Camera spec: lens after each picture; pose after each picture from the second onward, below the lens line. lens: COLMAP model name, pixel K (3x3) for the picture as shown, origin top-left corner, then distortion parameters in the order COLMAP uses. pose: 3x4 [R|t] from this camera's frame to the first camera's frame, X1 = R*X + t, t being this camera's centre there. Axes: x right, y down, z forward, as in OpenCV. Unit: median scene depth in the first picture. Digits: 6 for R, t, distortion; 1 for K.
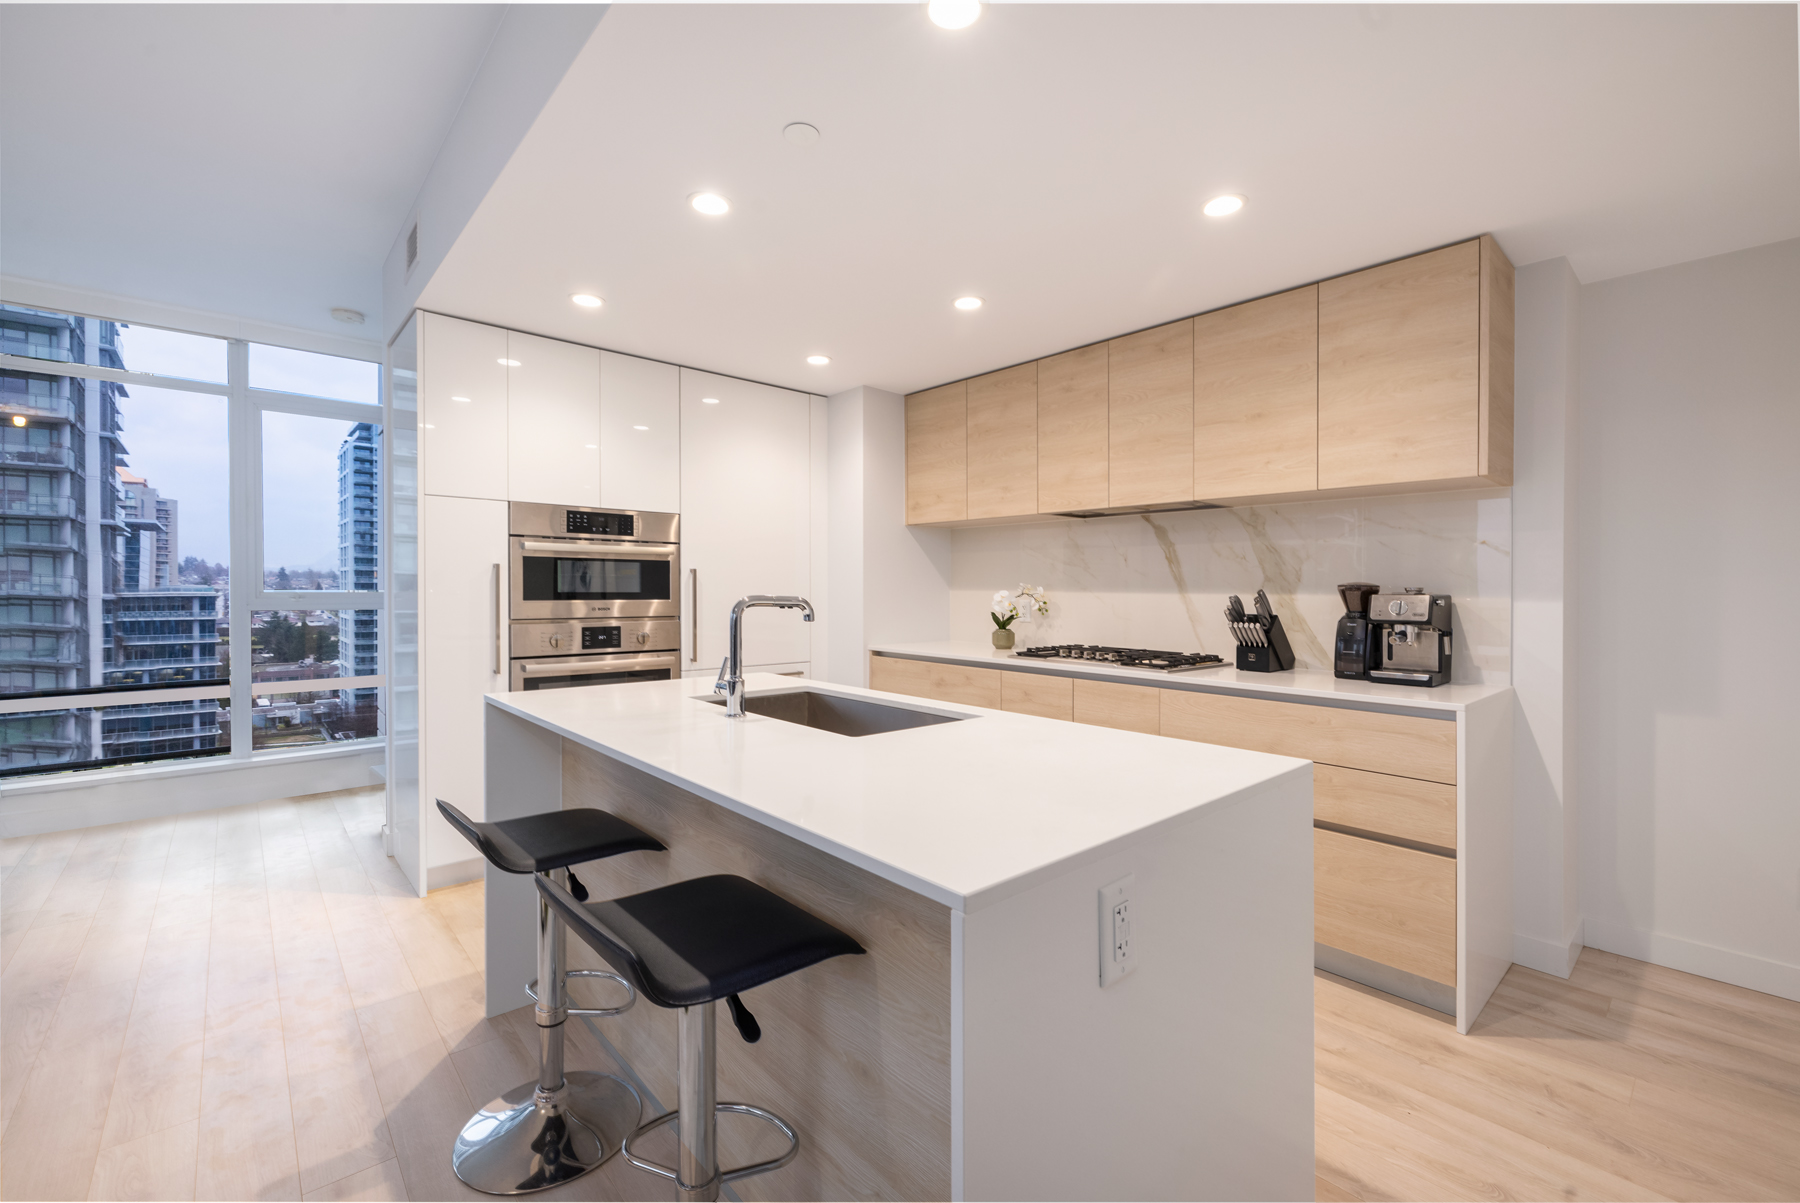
lens RADIAL K [[751.6, 0, 905.8], [0, 751.6, 594.8], [0, 0, 1]] dist [0.002029, -0.000041]
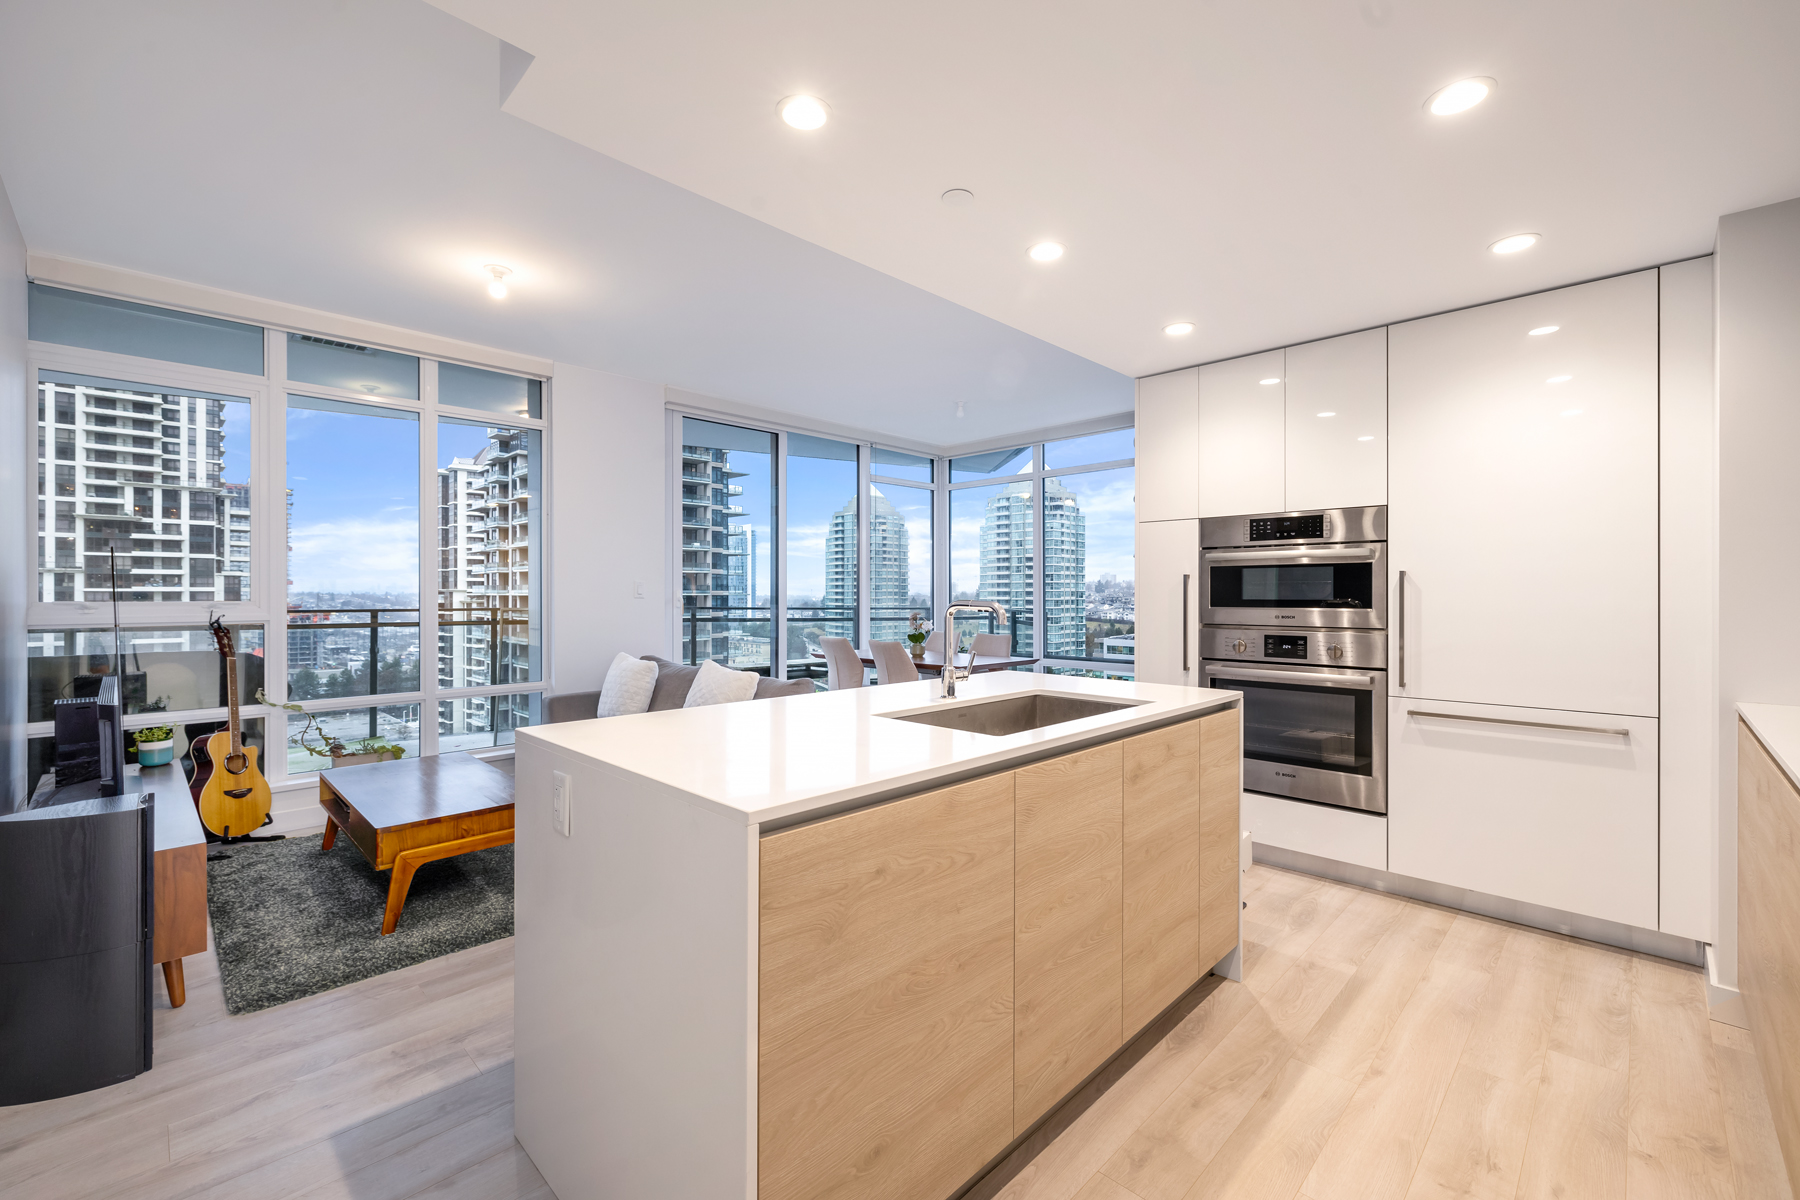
lens RADIAL K [[751.6, 0, 893.0], [0, 751.6, 593.7], [0, 0, 1]] dist [0.002029, -0.000041]
pose [[0.053660, -0.006908, -0.998535, 0.500544], [-0.010501, 0.999917, -0.007482, 0.001450], [0.998504, 0.010887, 0.053583, 0.428085]]
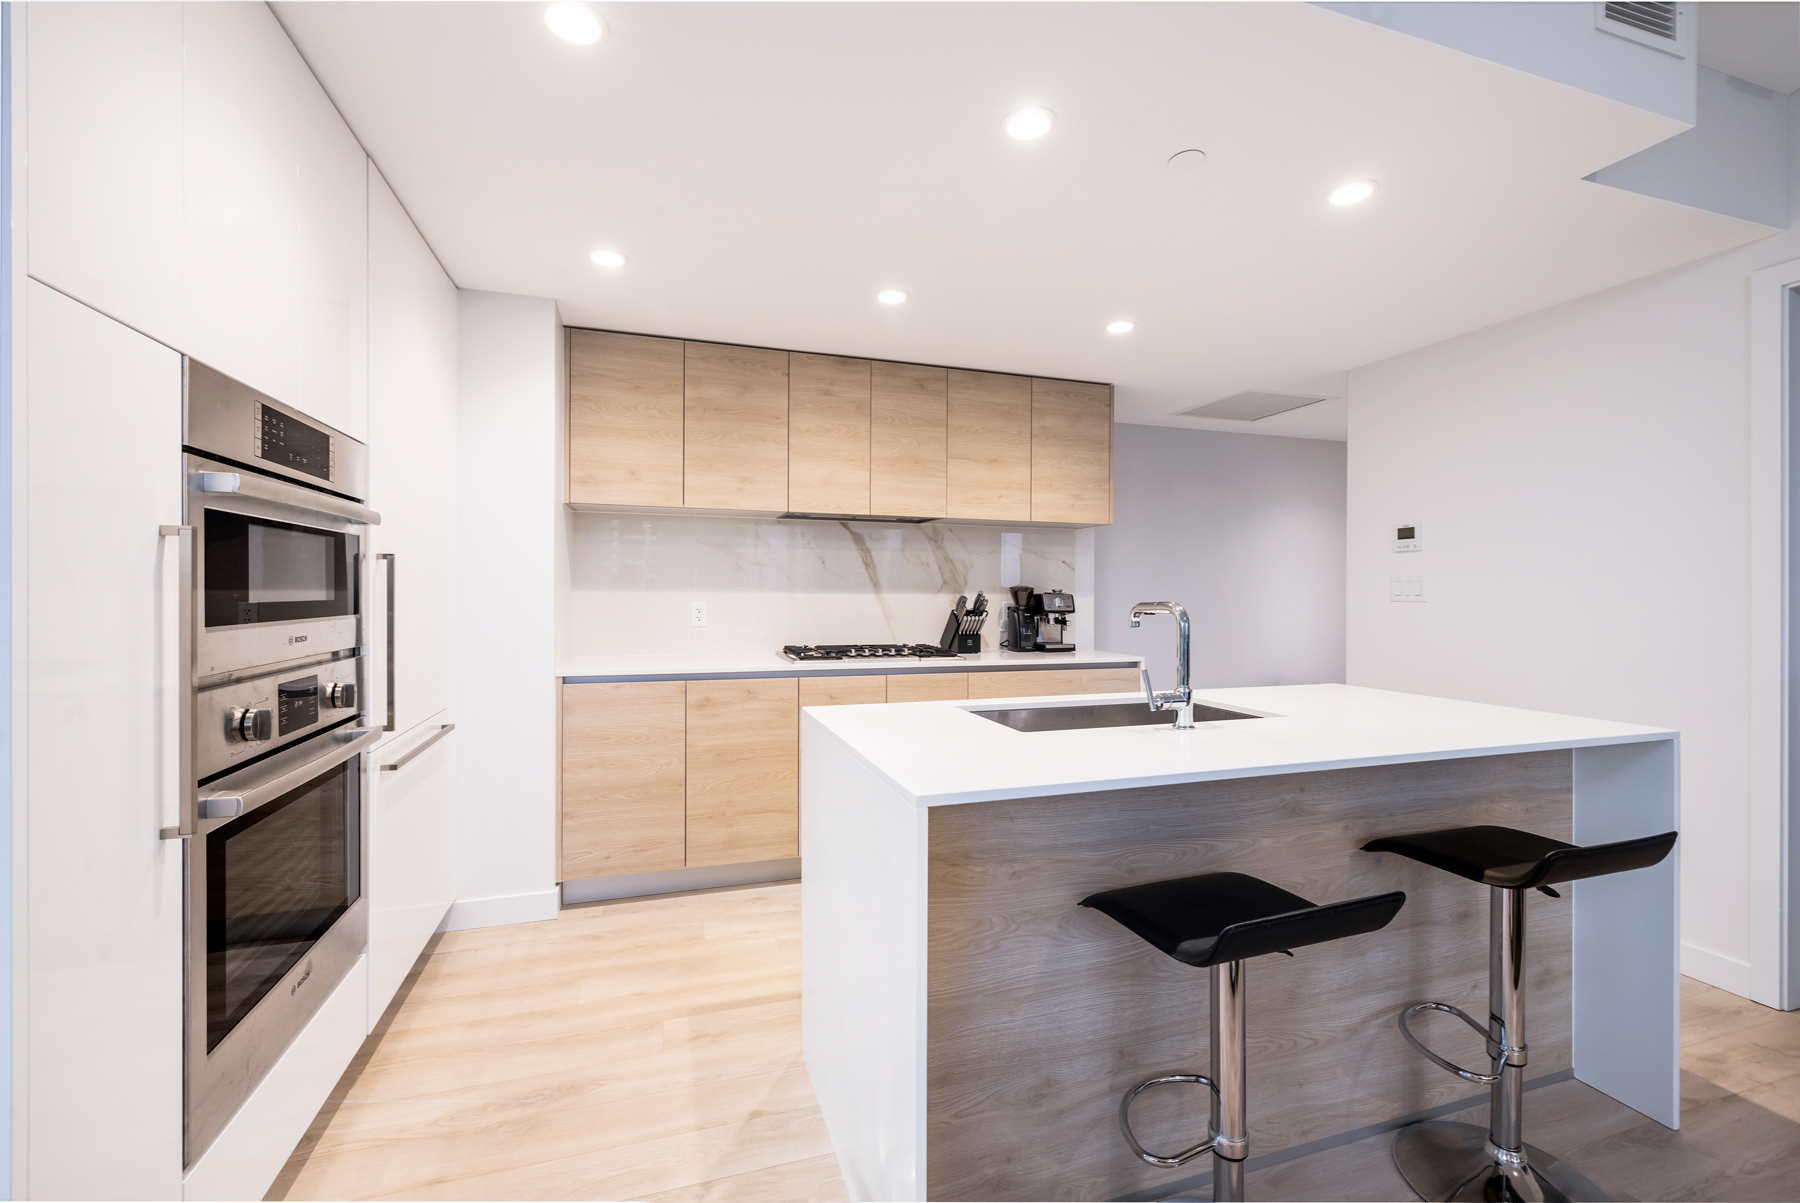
lens RADIAL K [[751.6, 0, 892.5], [0, 751.6, 596.2], [0, 0, 1]] dist [0.002029, -0.000041]
pose [[0.399309, -0.011278, 0.916747, -0.638055], [0.005412, 0.999936, 0.009944, -0.008904], [-0.916800, 0.000991, 0.399345, 0.485824]]
